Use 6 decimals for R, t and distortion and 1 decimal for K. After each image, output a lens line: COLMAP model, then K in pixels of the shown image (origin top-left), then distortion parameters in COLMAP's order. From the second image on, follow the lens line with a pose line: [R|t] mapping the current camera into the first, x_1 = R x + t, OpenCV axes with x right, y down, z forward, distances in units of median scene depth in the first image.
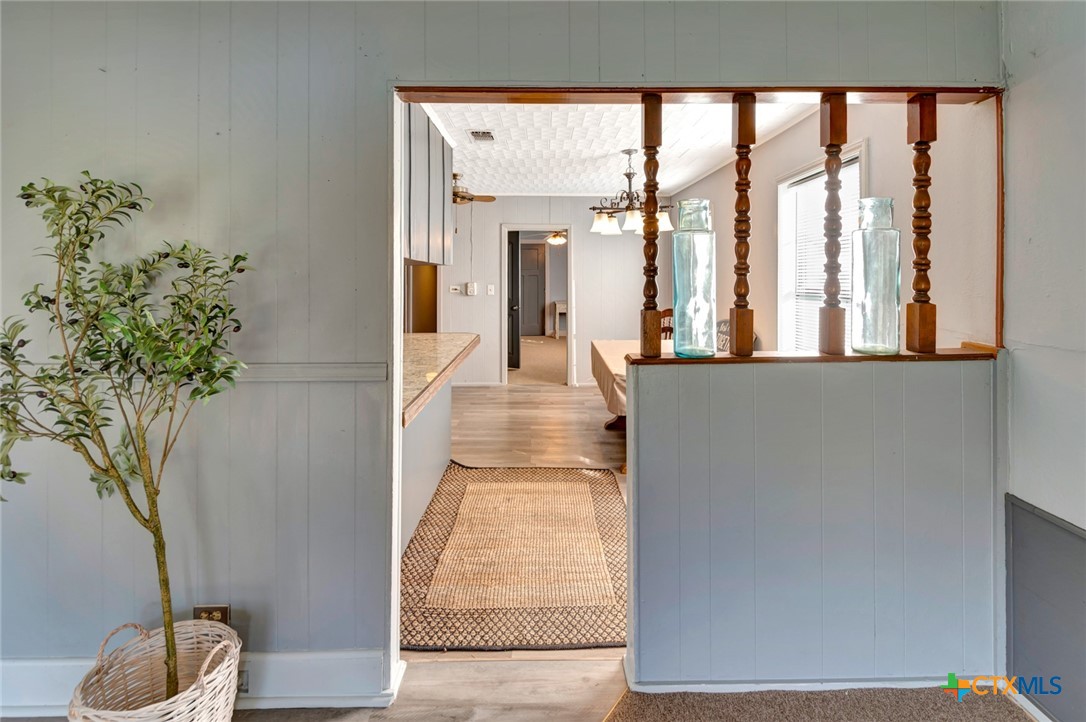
lens RADIAL K [[482.3, 0, 552.6], [0, 482.3, 271.9], [0, 0, 1]] dist [0.008219, -0.003370]
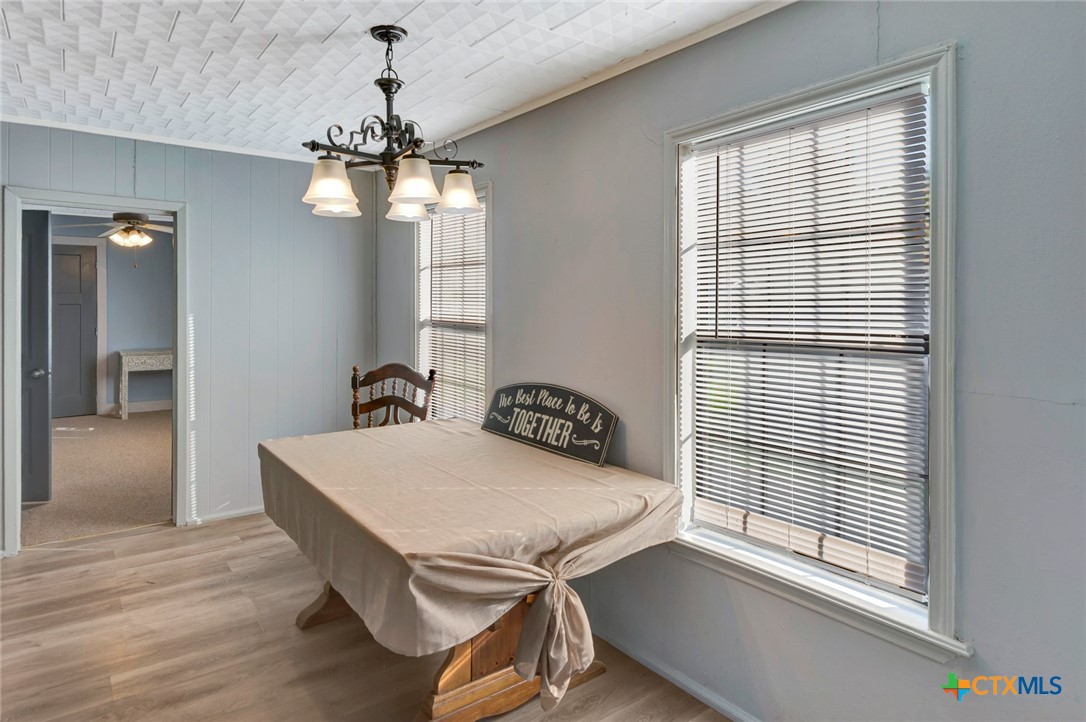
lens RADIAL K [[612.5, 0, 517.3], [0, 612.5, 304.8], [0, 0, 1]] dist [-0.005563, -0.001644]
pose [[0.816259, -0.000802, 0.577686, -0.193295], [-0.004197, 0.999964, 0.007319, 0.002977], [-0.577671, -0.008398, 0.816226, 1.185953]]
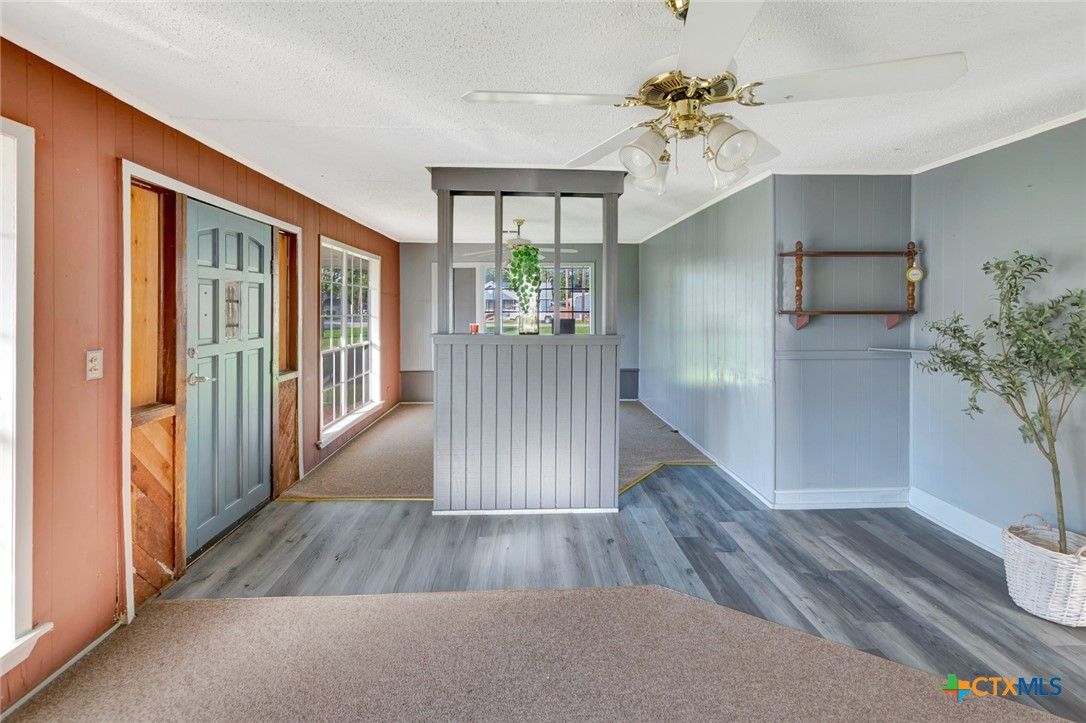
lens RADIAL K [[482.3, 0, 550.7], [0, 482.3, 312.1], [0, 0, 1]] dist [0.008219, -0.003370]
pose [[0.008549, 0.014556, -0.999858, 0.779699], [0.000461, 0.999894, 0.014560, -0.012100], [0.999963, -0.000585, 0.008541, -0.702574]]
